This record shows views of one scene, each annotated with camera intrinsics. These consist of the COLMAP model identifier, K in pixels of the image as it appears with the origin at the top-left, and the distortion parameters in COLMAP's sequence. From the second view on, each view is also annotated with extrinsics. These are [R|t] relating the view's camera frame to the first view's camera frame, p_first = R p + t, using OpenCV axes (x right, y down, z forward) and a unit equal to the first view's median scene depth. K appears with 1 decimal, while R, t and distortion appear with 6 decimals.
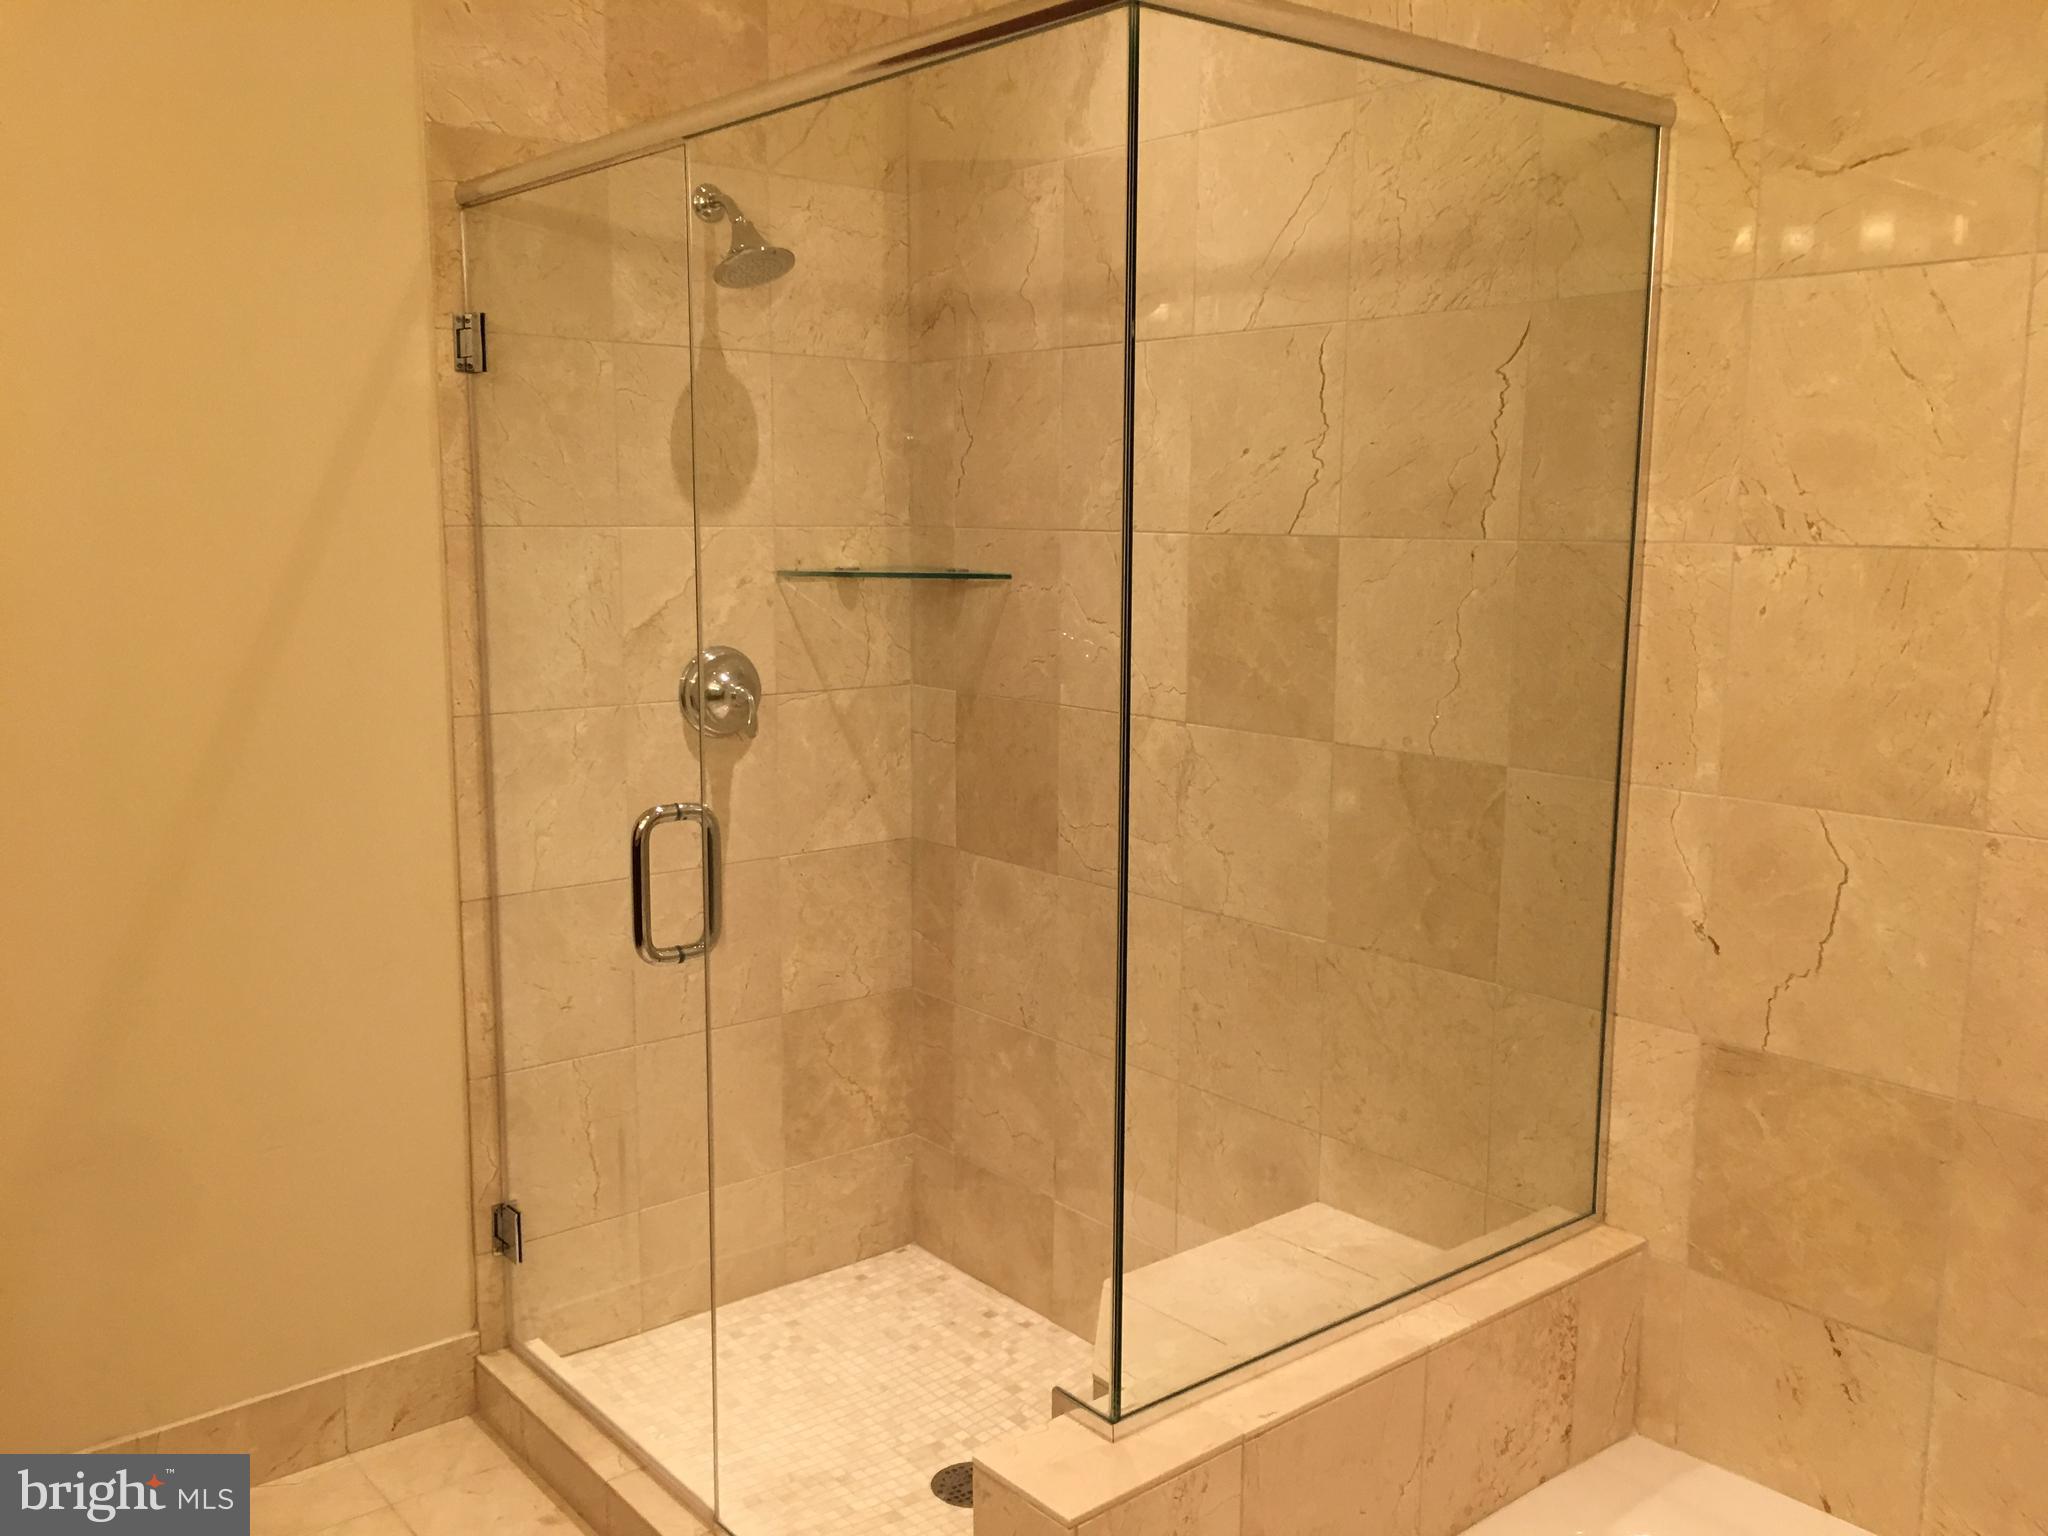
lens RADIAL K [[1758.9, 0, 1022.5], [0, 1758.9, 776.8], [0, 0, 1]] dist [0.068536, -0.089046]
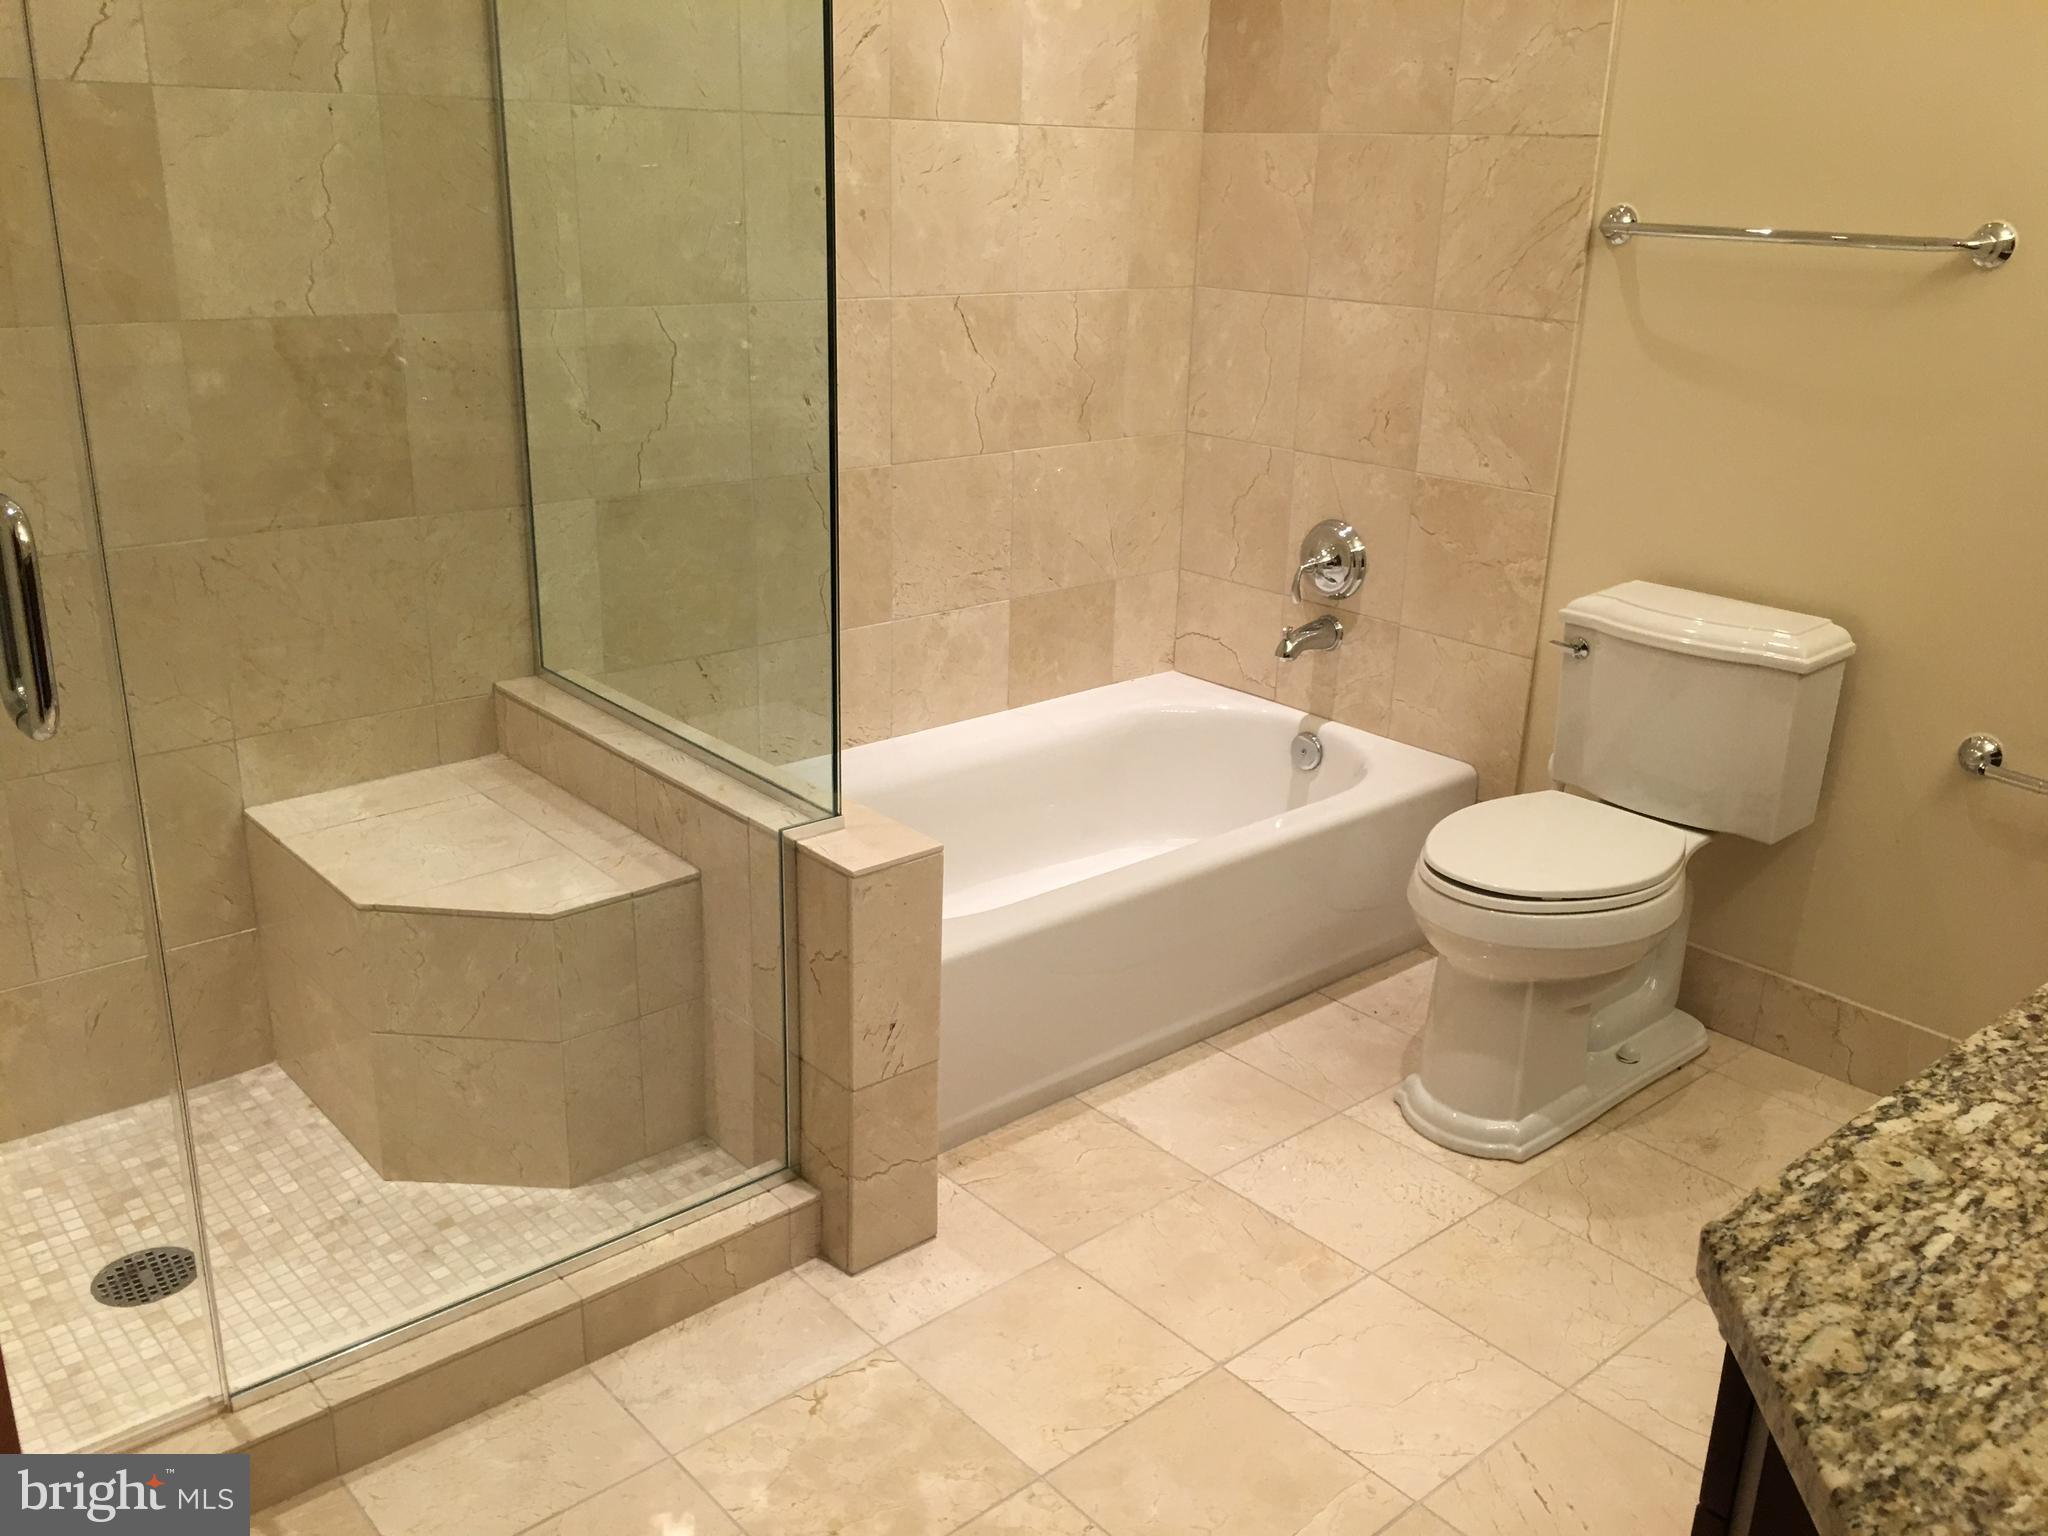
lens RADIAL K [[1758.9, 0, 1027.8], [0, 1758.9, 763.0], [0, 0, 1]] dist [0.068536, -0.089046]
pose [[-0.029770, -0.332930, 0.942481, -0.923339], [0.123185, 0.934489, 0.333998, -0.069373], [-0.991937, 0.126043, 0.013192, 0.671863]]
